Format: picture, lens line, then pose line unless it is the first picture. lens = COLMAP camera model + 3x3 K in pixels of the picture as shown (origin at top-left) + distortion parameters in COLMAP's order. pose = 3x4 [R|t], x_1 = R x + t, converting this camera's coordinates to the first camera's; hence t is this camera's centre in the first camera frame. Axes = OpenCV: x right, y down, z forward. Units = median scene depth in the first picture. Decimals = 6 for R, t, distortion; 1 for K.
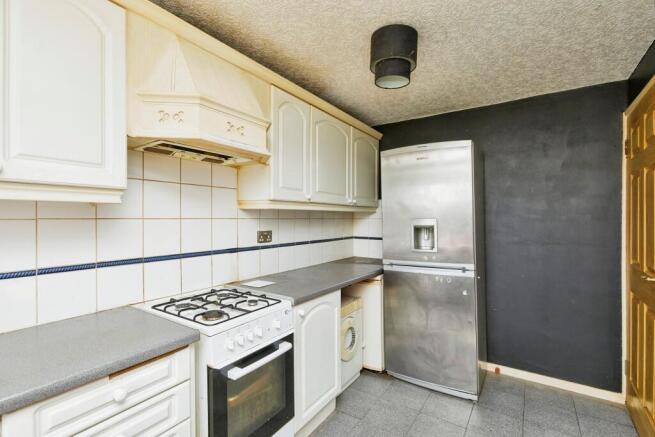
lens RADIAL K [[300.9, 0, 332.7], [0, 300.9, 221.6], [0, 0, 1]] dist [0.000713, 0.000046]
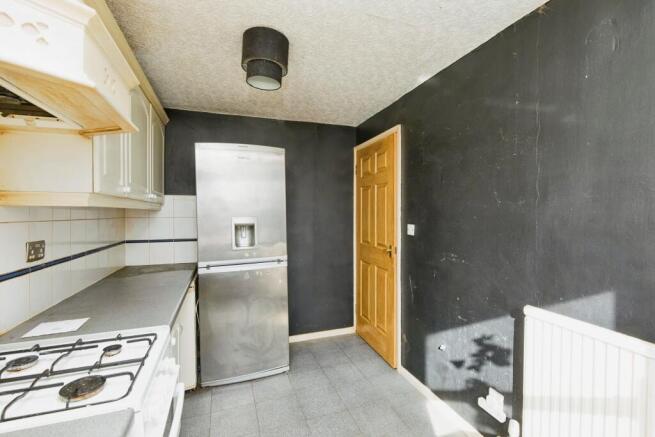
lens RADIAL K [[300.9, 0, 327.5], [0, 300.9, 218.5], [0, 0, 1]] dist [0.000573, -0.000143]
pose [[0.598942, -0.021218, 0.800511, -0.357581], [0.018096, 0.999752, 0.012960, -0.012789], [-0.800588, 0.006724, 0.599178, 0.163546]]
